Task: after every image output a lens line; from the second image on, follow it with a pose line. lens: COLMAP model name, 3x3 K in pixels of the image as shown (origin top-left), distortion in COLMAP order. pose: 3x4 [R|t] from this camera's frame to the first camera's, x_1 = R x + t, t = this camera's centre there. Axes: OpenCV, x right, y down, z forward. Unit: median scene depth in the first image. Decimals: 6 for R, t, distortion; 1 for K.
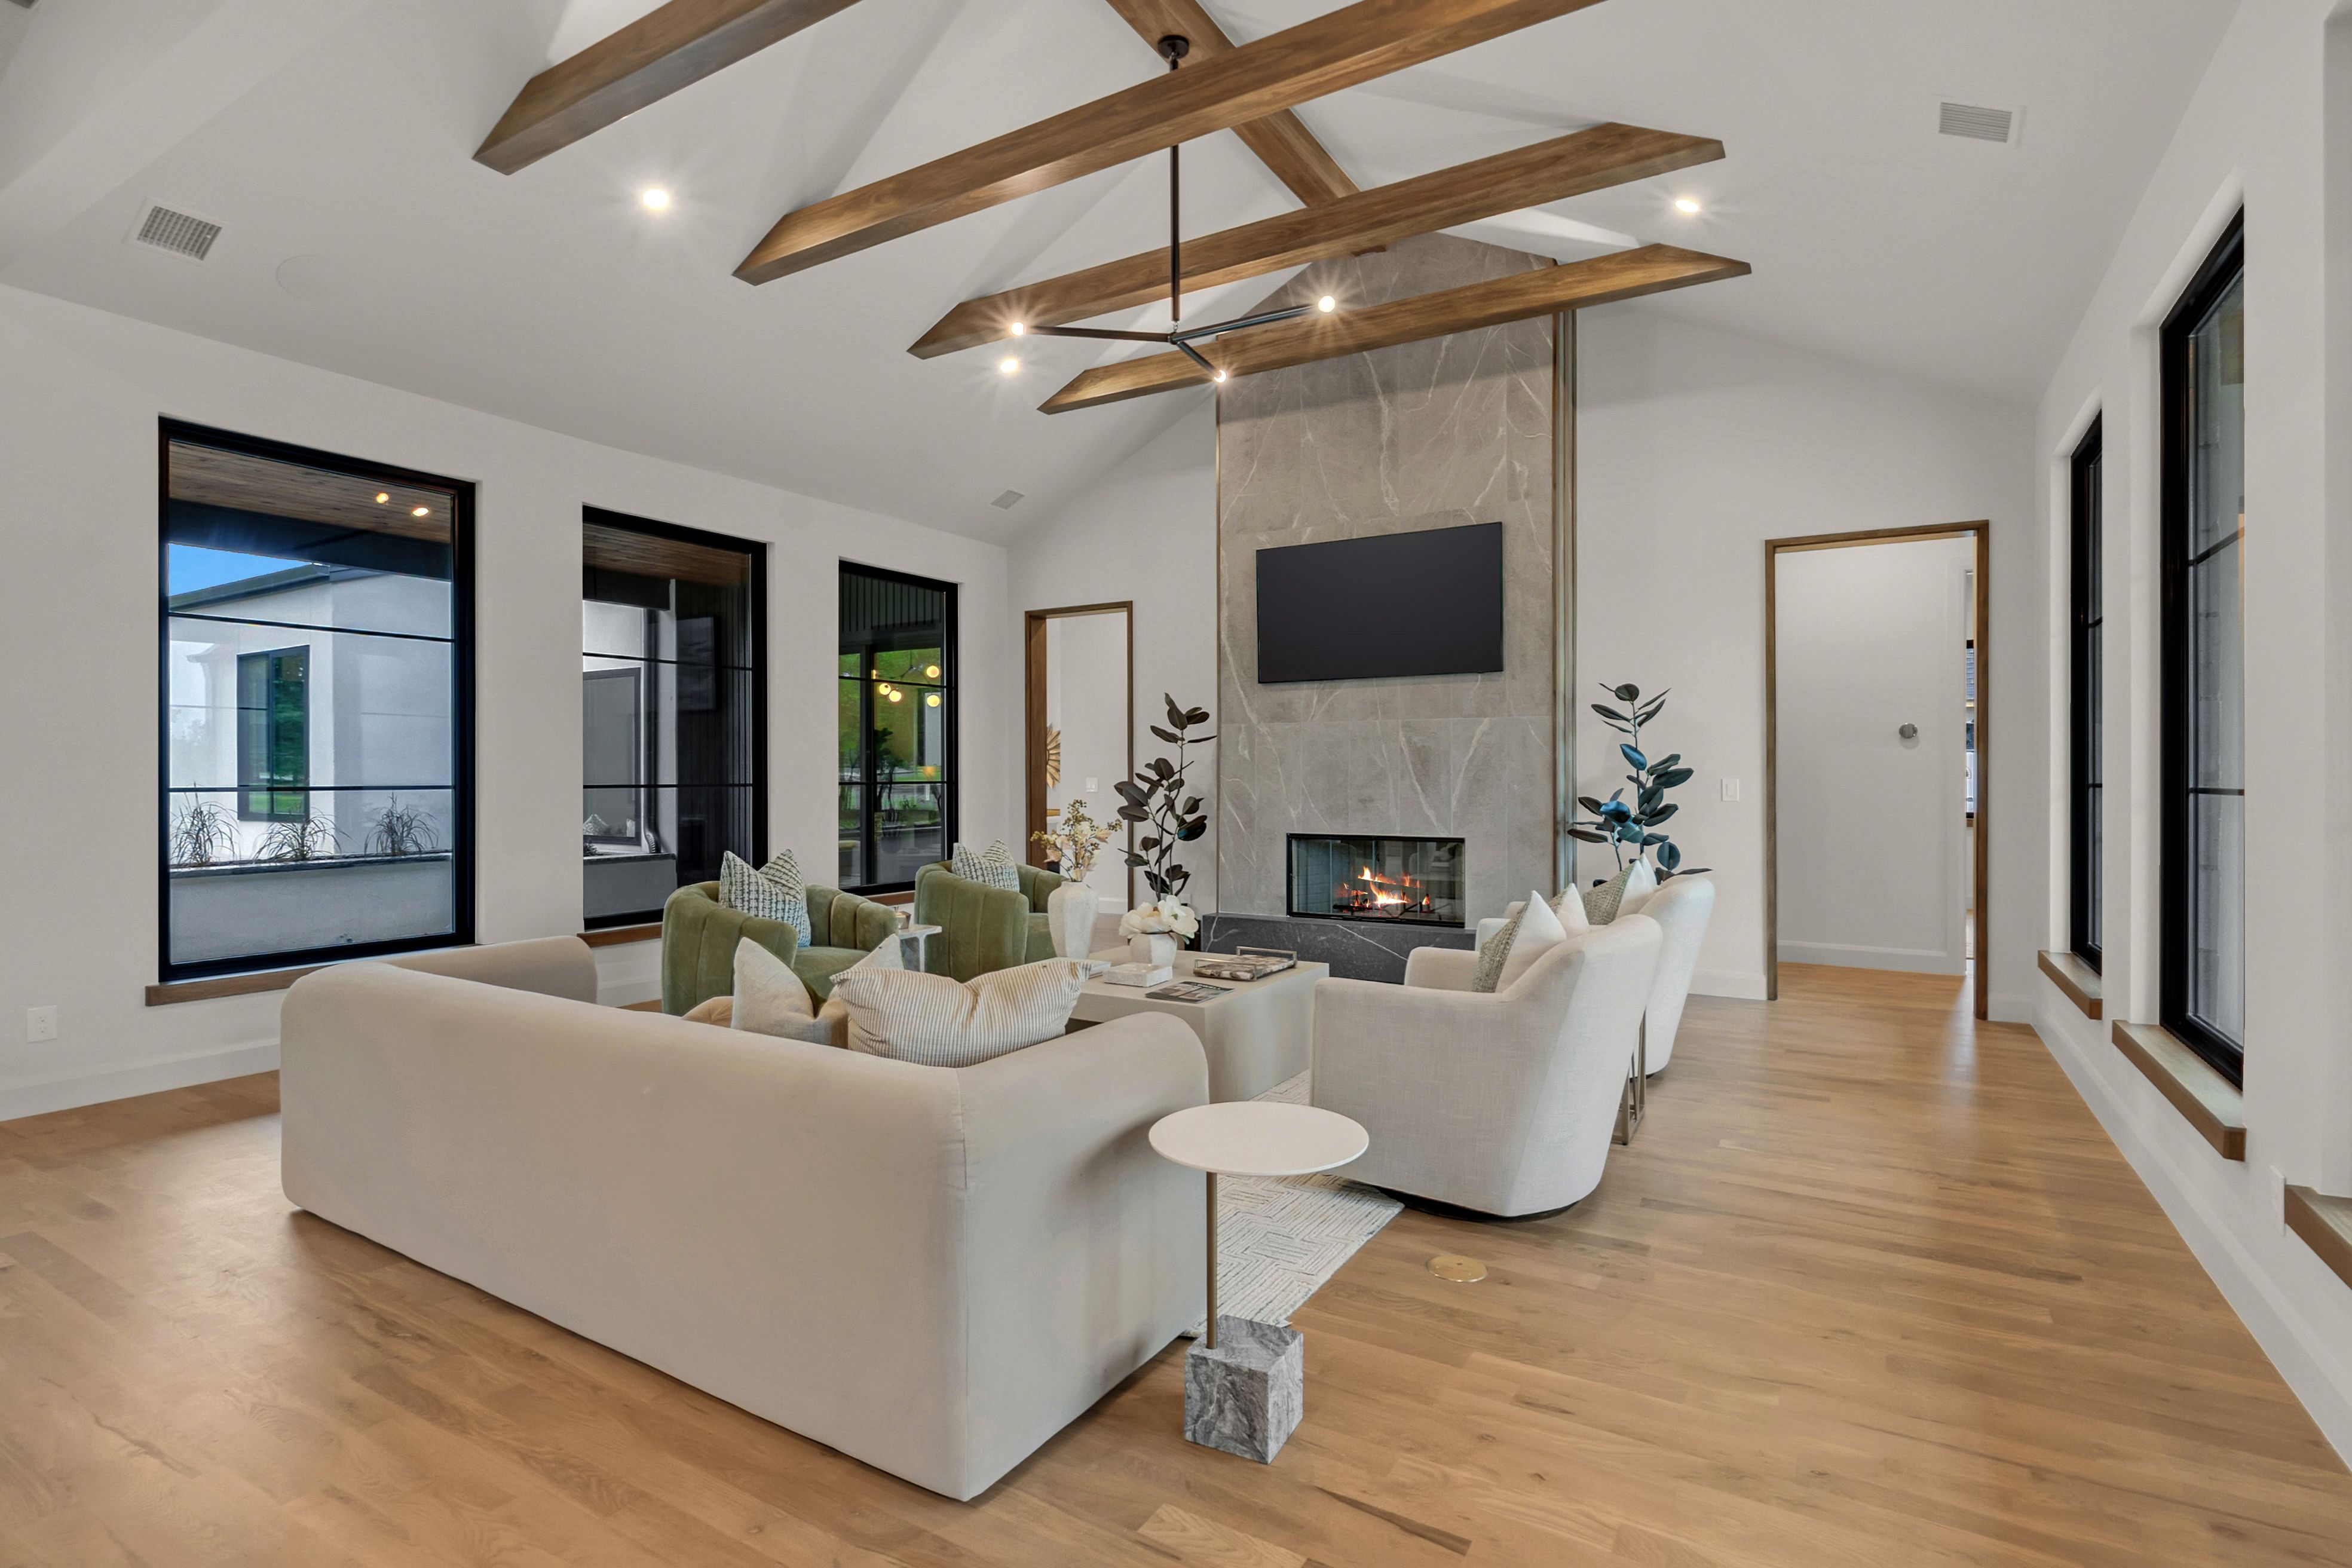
lens RADIAL K [[1091.4, 0, 1197.6], [0, 1091.4, 776.0], [0, 0, 1]] dist [-0.004049, 0.000273]
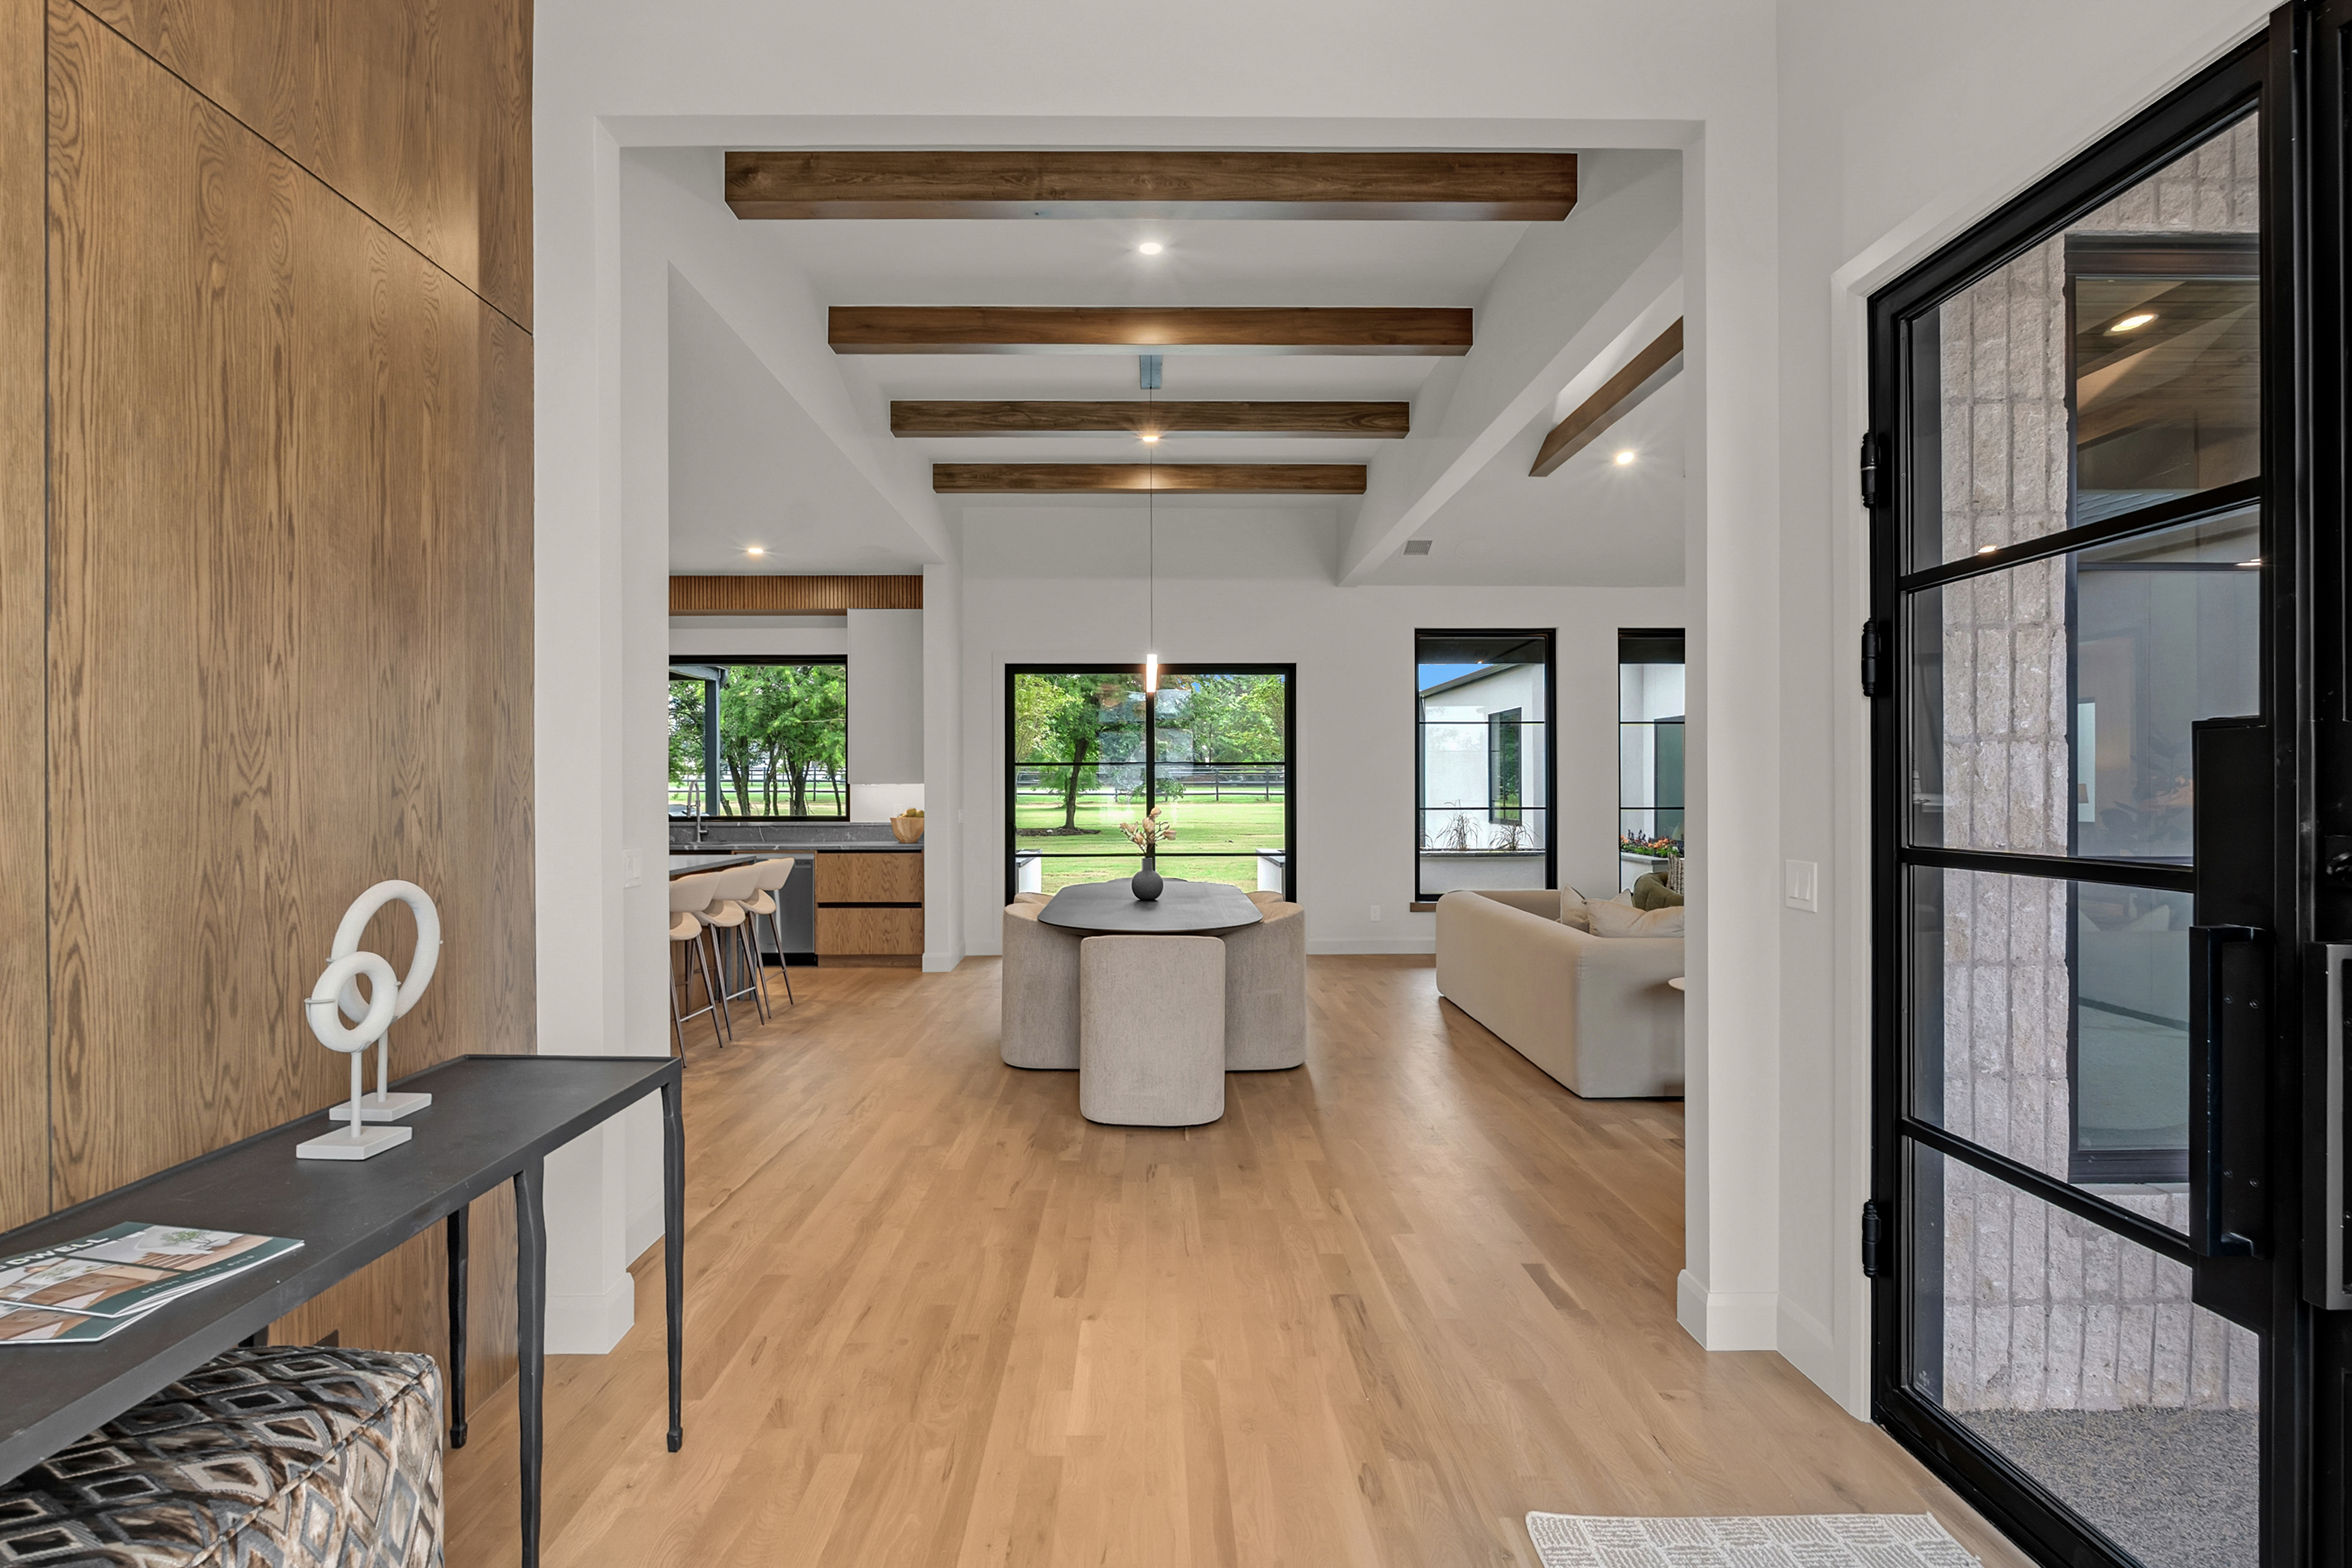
lens RADIAL K [[1117.8, 0, 1152.8], [0, 1117.8, 787.9], [0, 0, 1]] dist [-0.011685, -0.000037]
pose [[0.488427, -0.000120, -0.872604, 0.424396], [0.000844, 1.000000, 0.000335, -0.017953], [0.872604, -0.000900, 0.488427, -0.310262]]
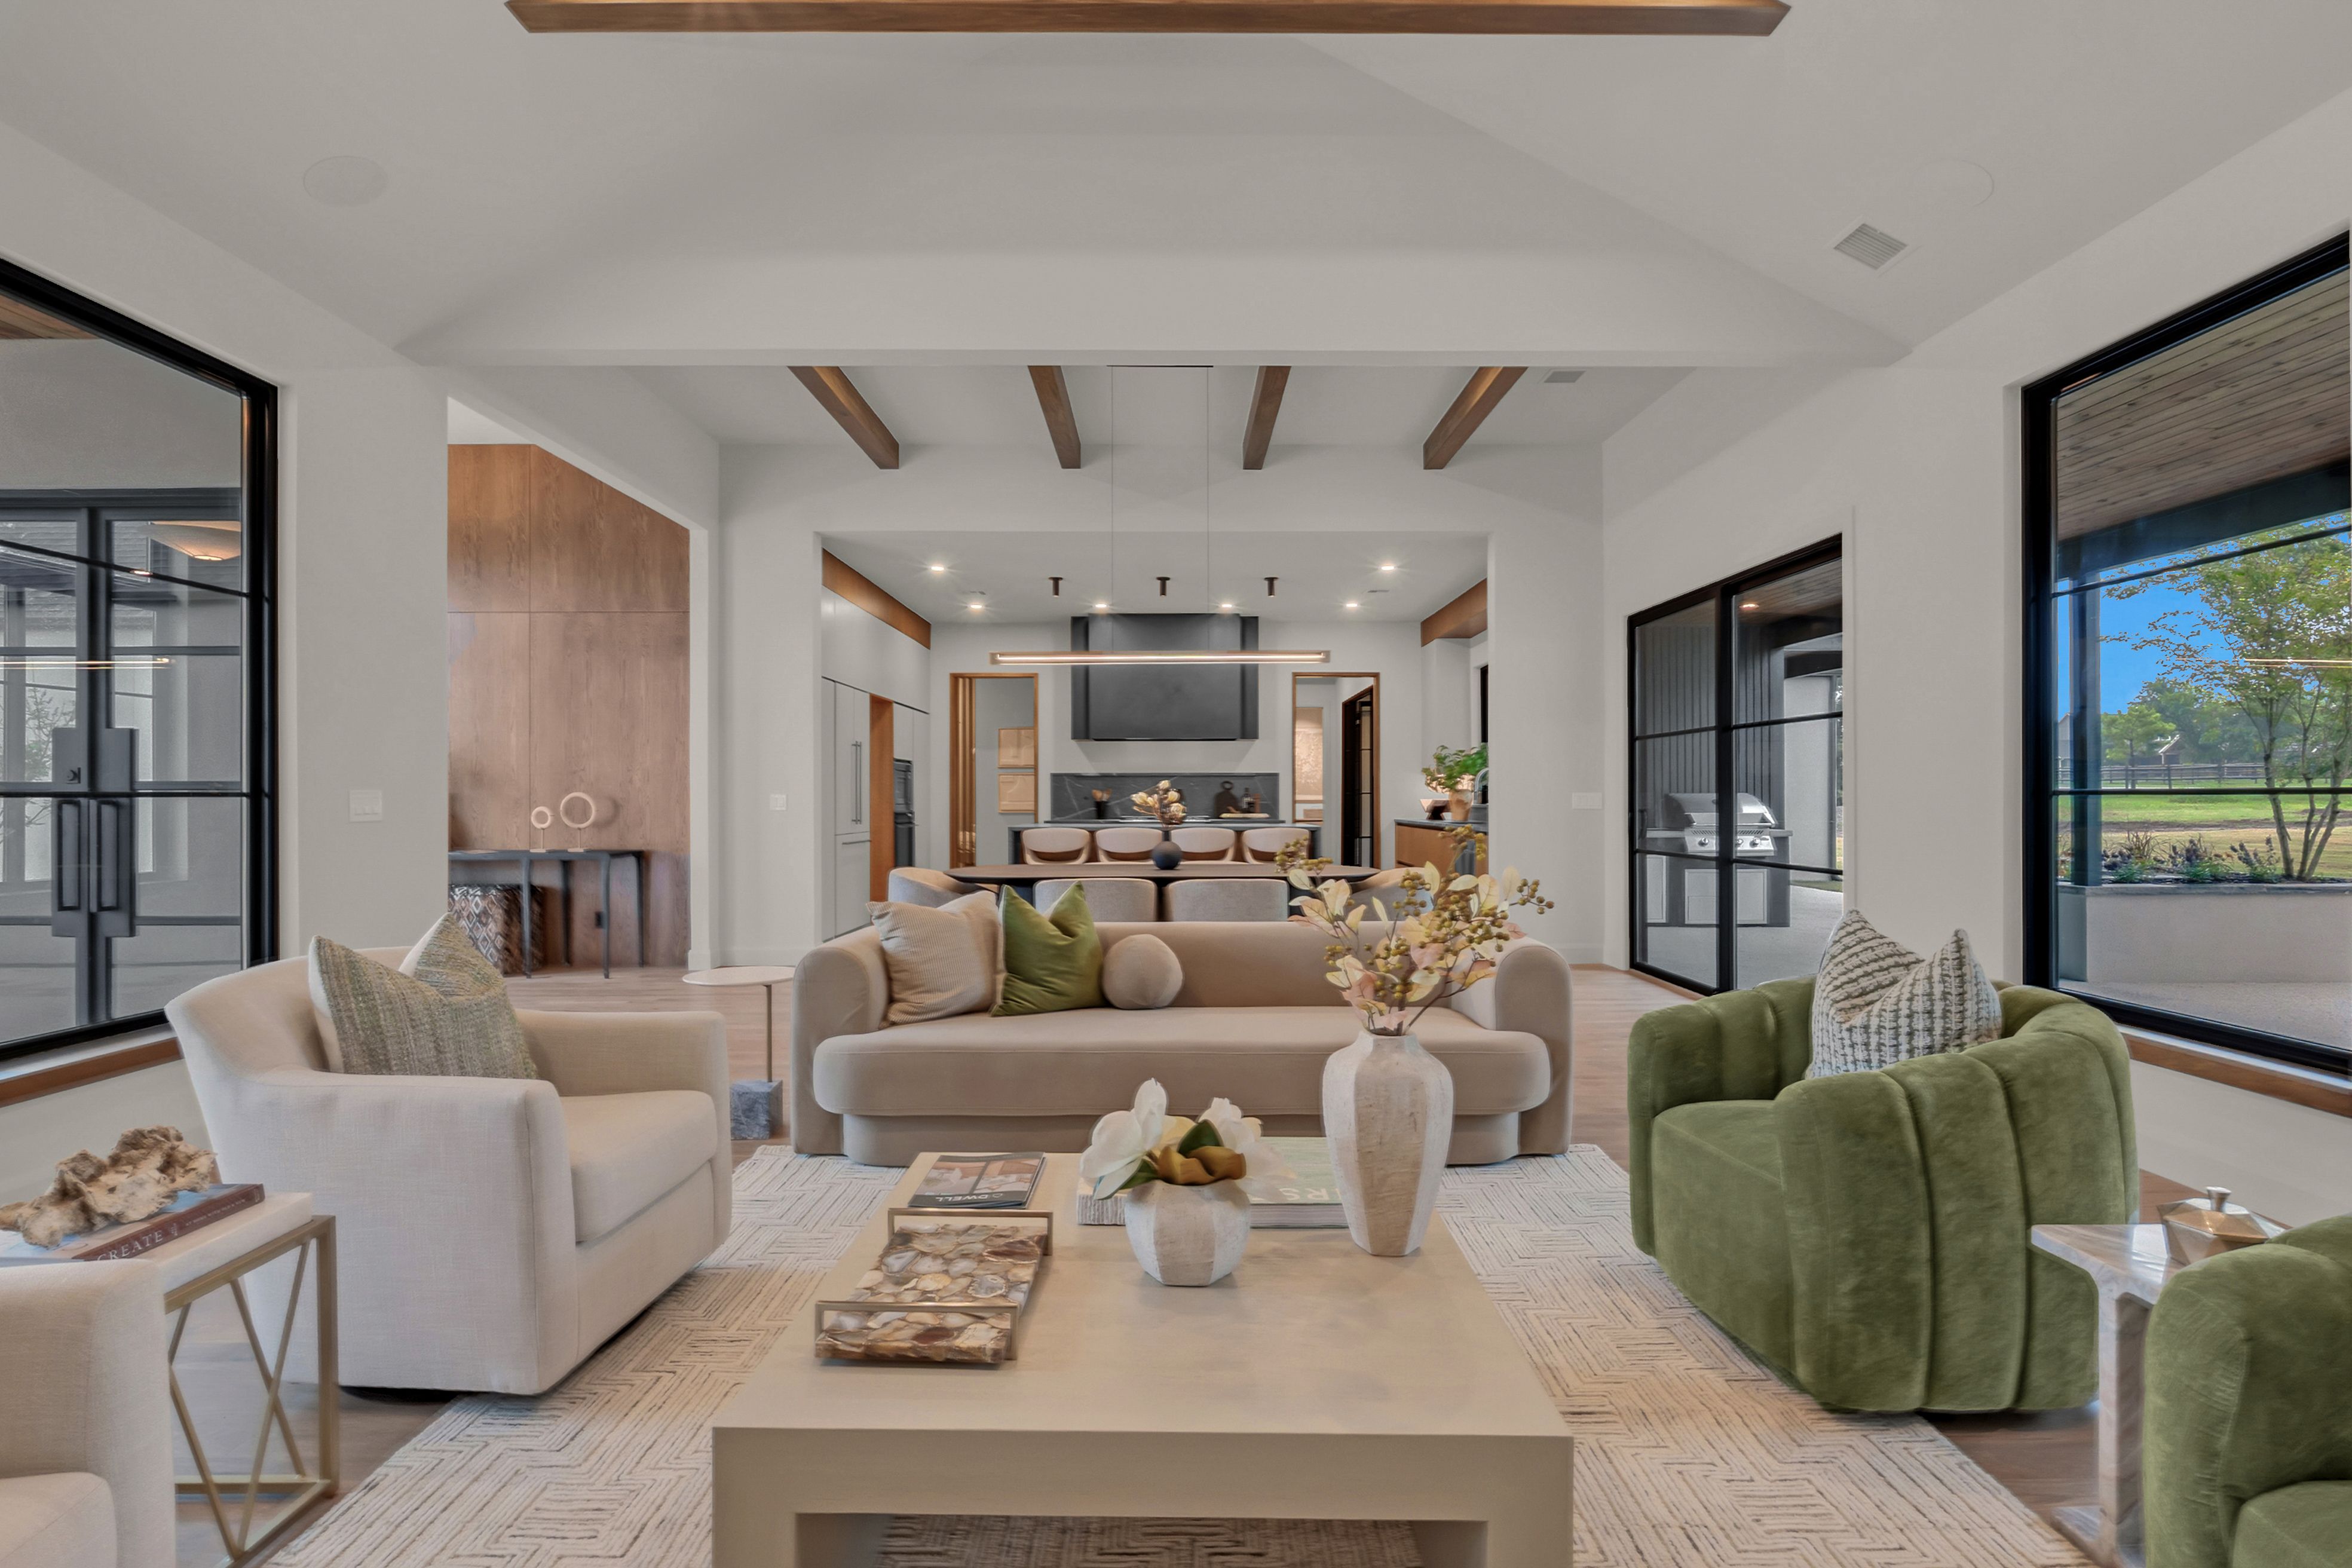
lens RADIAL K [[1119.1, 0, 1148.2], [0, 1119.1, 806.6], [0, 0, 1]] dist [-0.004548, -0.000563]
pose [[-0.881061, 0.005891, -0.472965, 0.094670], [0.000843, 0.999940, 0.010885, 0.009107], [0.473001, 0.009191, -0.881014, 0.969093]]
